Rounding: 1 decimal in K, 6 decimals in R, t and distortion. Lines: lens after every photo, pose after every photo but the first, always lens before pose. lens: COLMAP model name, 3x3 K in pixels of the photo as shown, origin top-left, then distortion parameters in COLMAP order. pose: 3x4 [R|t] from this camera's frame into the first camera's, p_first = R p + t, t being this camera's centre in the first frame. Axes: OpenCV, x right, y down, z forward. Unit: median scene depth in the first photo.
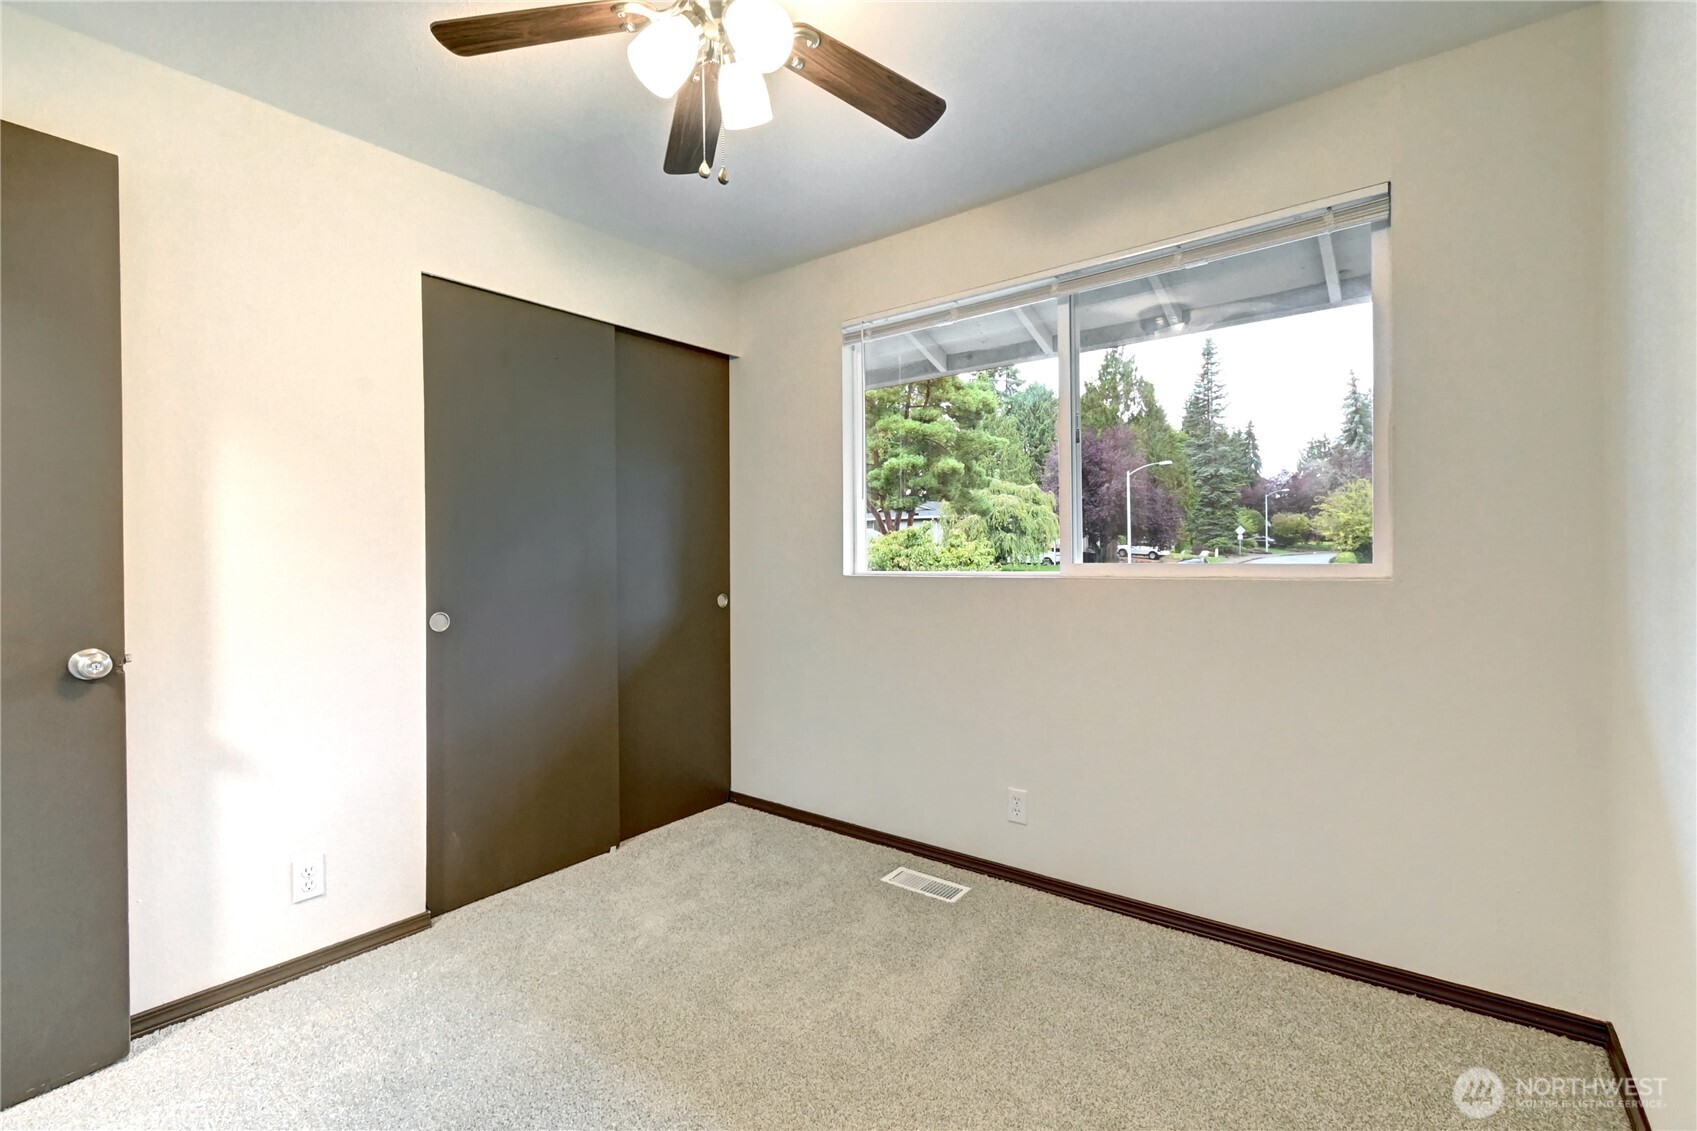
lens RADIAL K [[756.9, 0, 848.8], [0, 756.9, 550.8], [0, 0, 1]] dist [-0.000572, -0.000366]
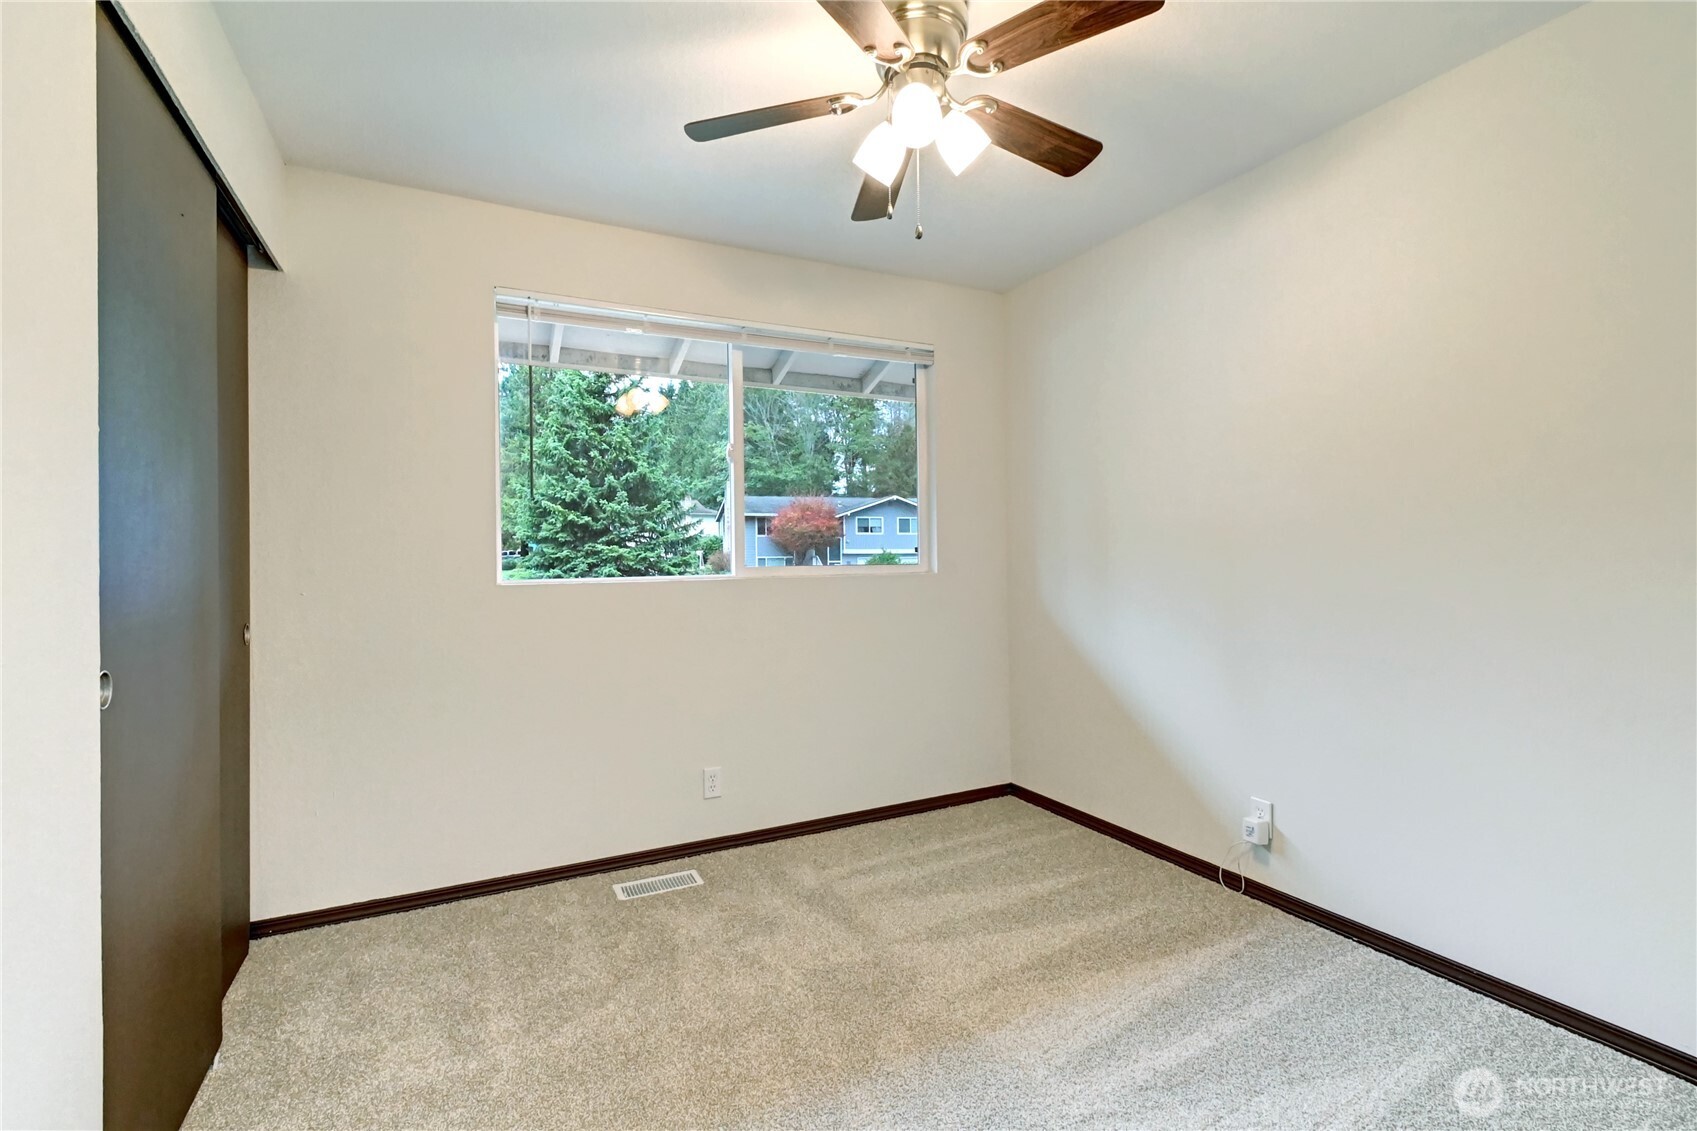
lens RADIAL K [[756.9, 0, 848.8], [0, 756.9, 550.8], [0, 0, 1]] dist [-0.000572, -0.000366]
pose [[0.418459, 0.014683, 0.908117, -0.722174], [0.002747, 0.999844, -0.017432, 0.011527], [-0.908231, 0.009789, 0.418354, 0.340697]]
